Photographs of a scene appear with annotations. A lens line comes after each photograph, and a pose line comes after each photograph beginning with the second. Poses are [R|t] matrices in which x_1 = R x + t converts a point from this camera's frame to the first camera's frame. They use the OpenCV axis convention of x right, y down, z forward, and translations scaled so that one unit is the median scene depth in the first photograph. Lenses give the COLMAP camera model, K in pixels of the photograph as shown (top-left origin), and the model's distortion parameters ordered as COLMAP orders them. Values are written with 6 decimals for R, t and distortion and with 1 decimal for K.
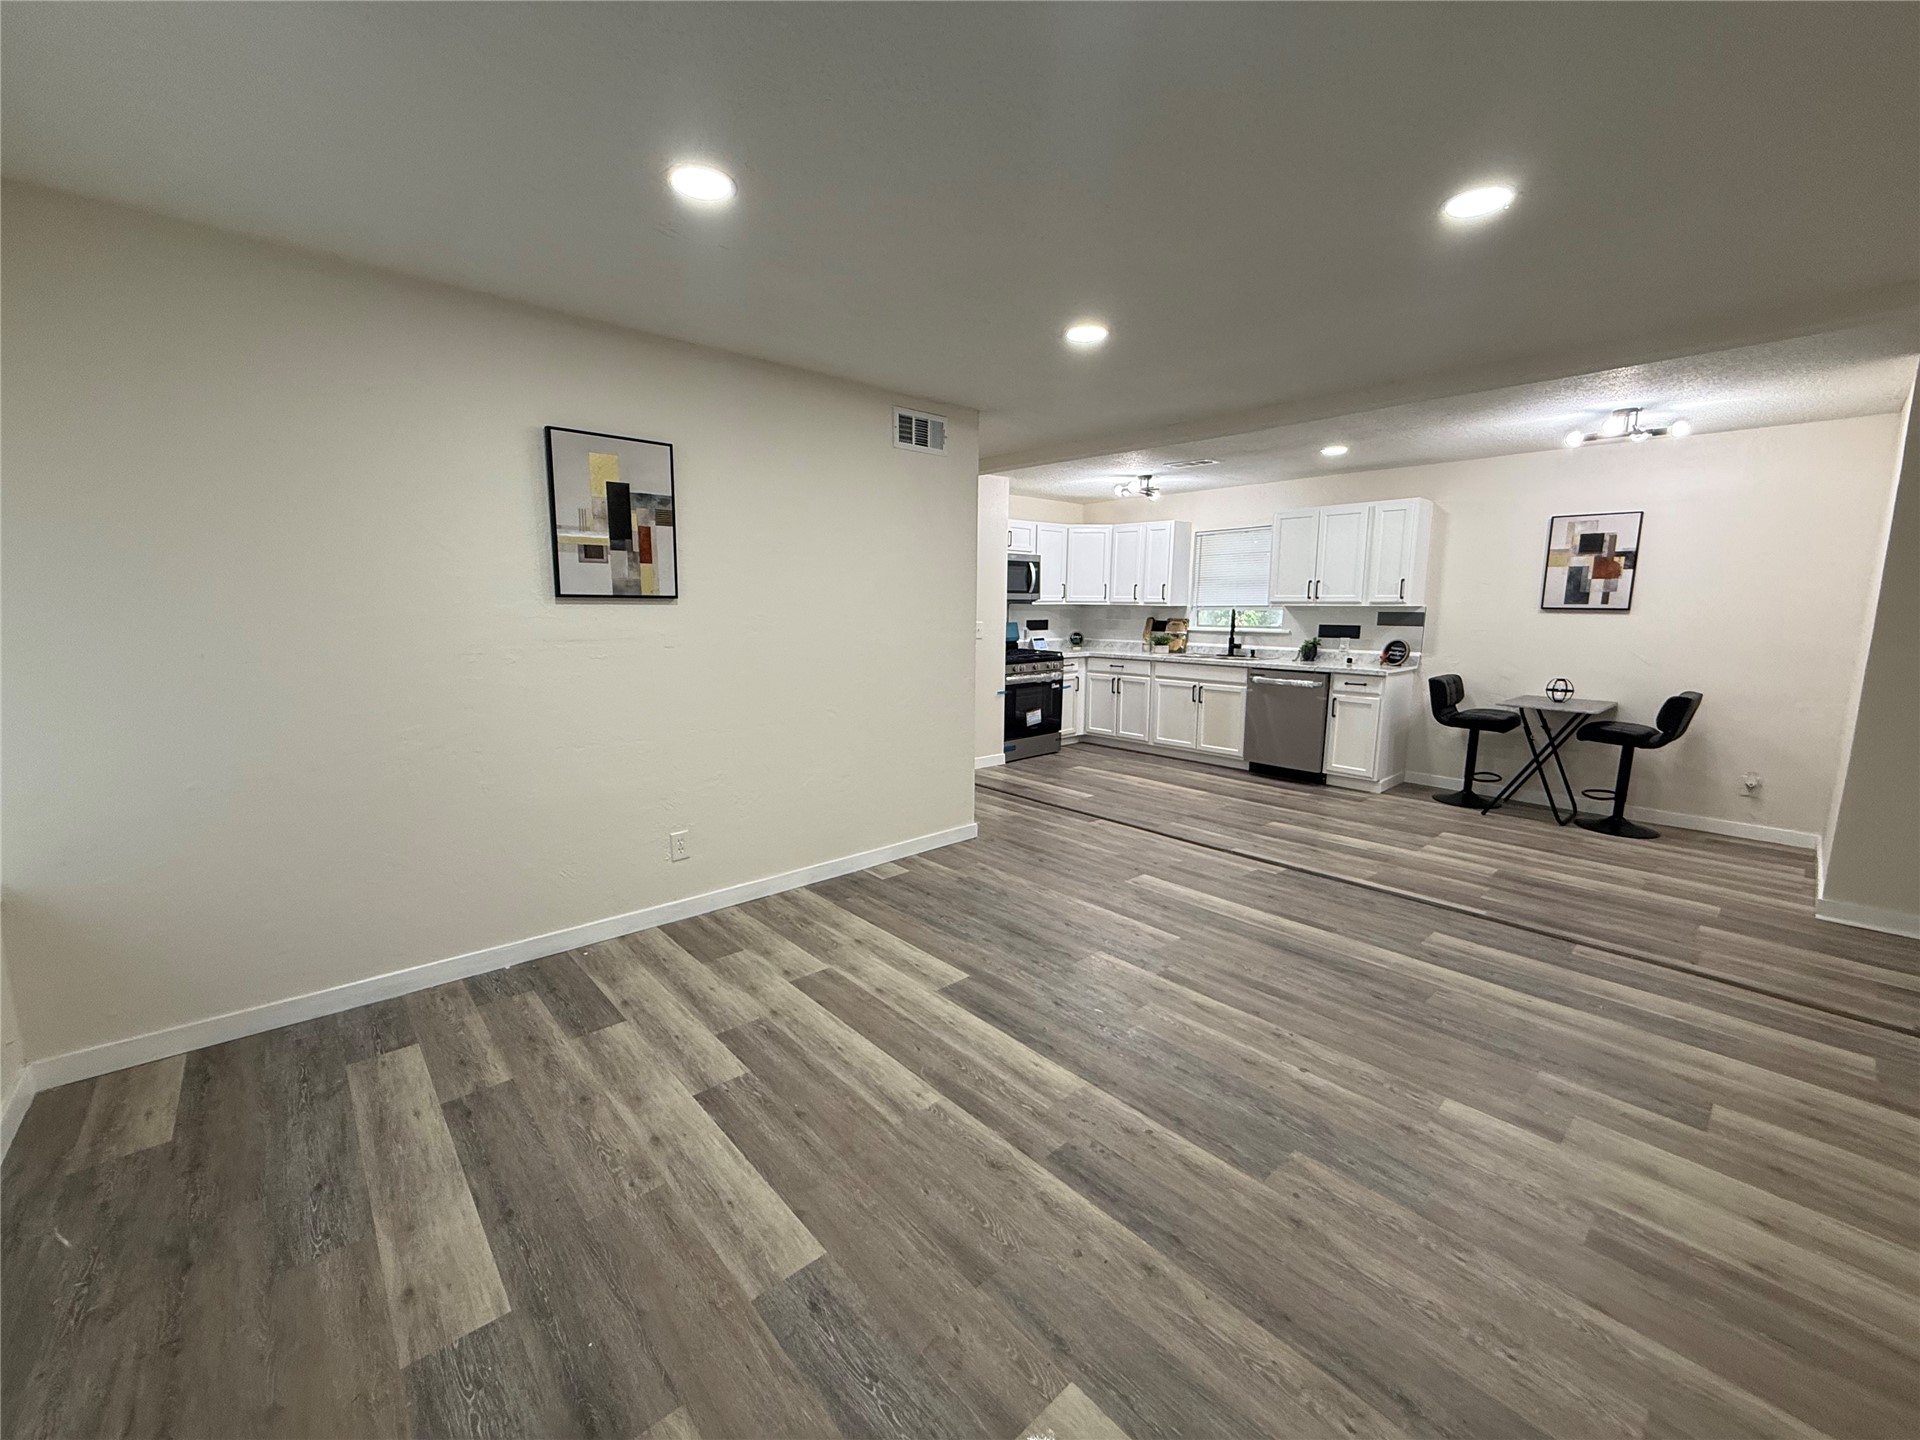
lens RADIAL K [[764.6, 0, 952.9], [0, 764.6, 715.0], [0, 0, 1]] dist [-0.000017, -0.000084]
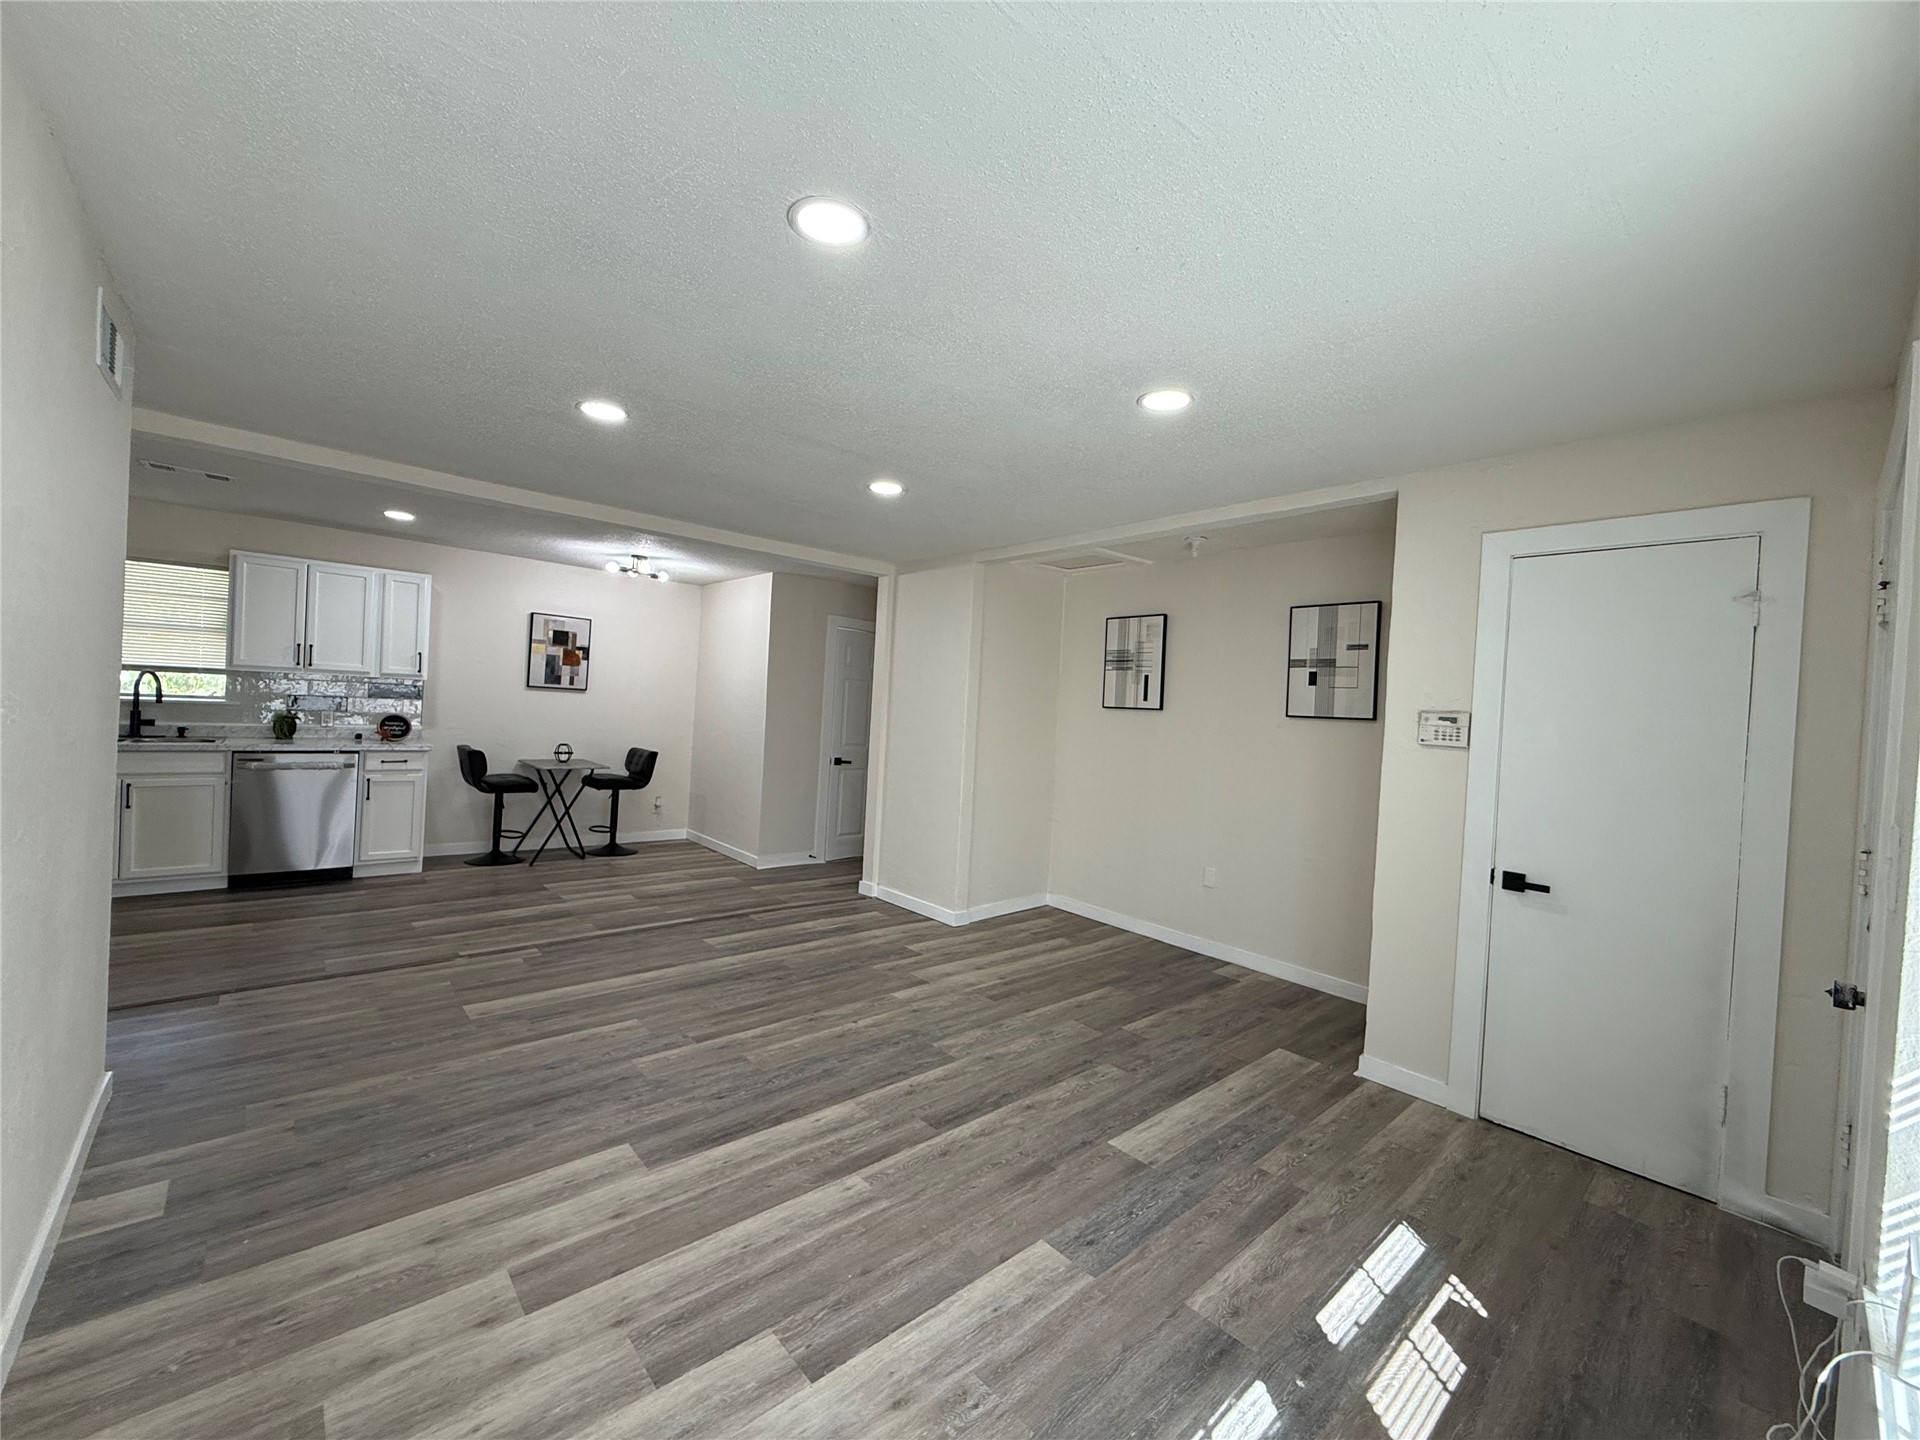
lens RADIAL K [[764.6, 0, 952.9], [0, 764.6, 715.0], [0, 0, 1]] dist [-0.000017, -0.000084]
pose [[0.001923, -0.017068, 0.999852, -0.616271], [0.088596, 0.995925, 0.016830, -0.078952], [-0.996066, 0.088550, 0.003427, 0.471387]]
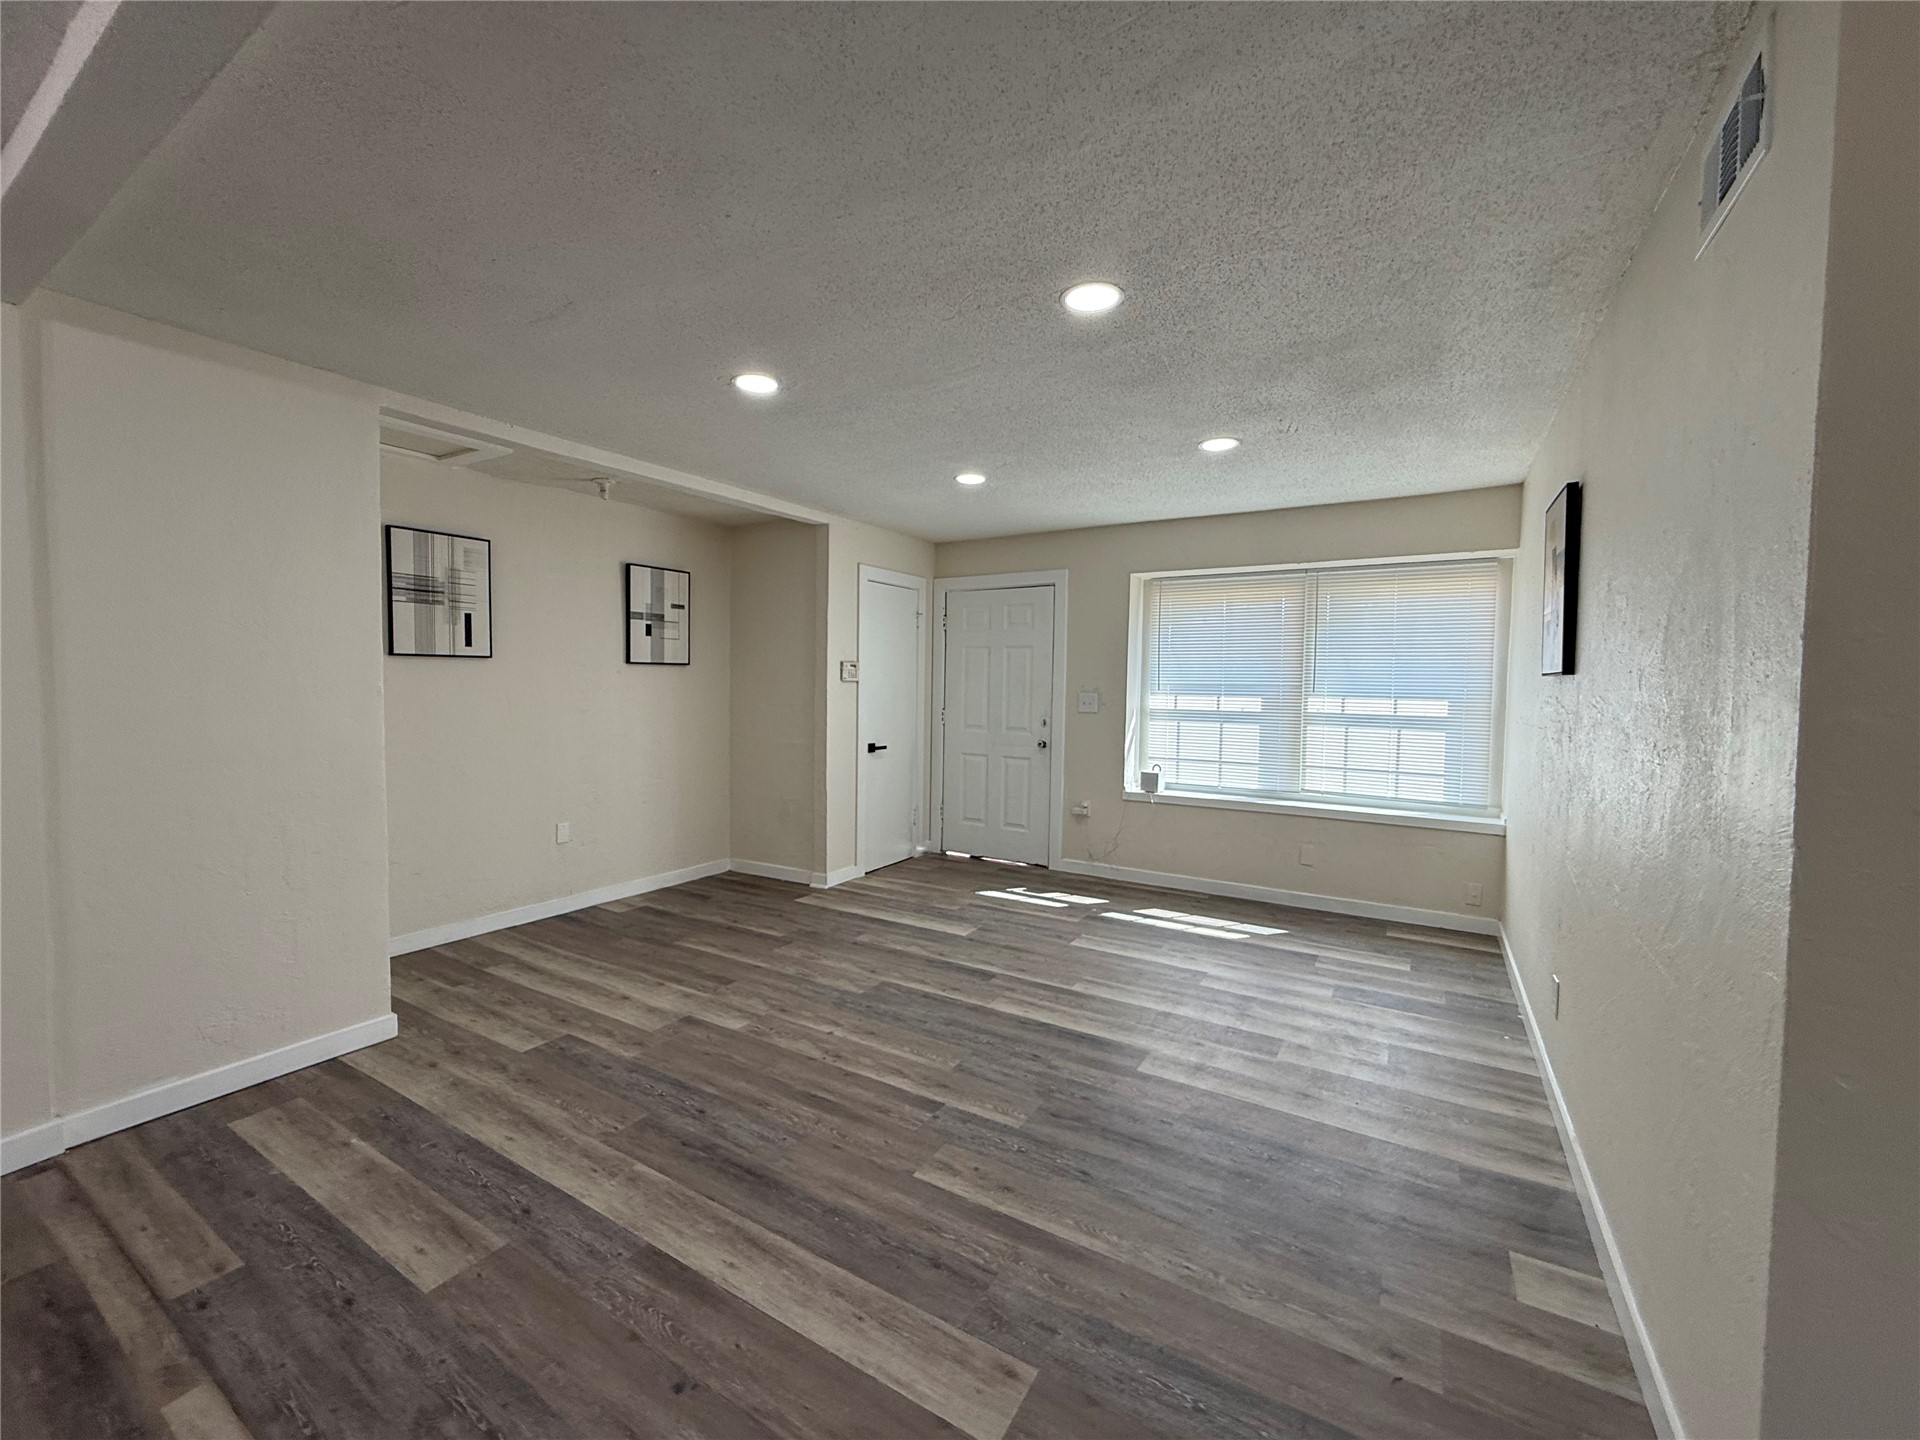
lens RADIAL K [[764.6, 0, 952.9], [0, 764.6, 715.0], [0, 0, 1]] dist [-0.000017, -0.000084]
pose [[-0.957205, -0.004969, -0.289367, 0.395464], [-0.058087, 0.982805, 0.175272, -0.182879], [0.283520, 0.184579, -0.941035, 1.346669]]
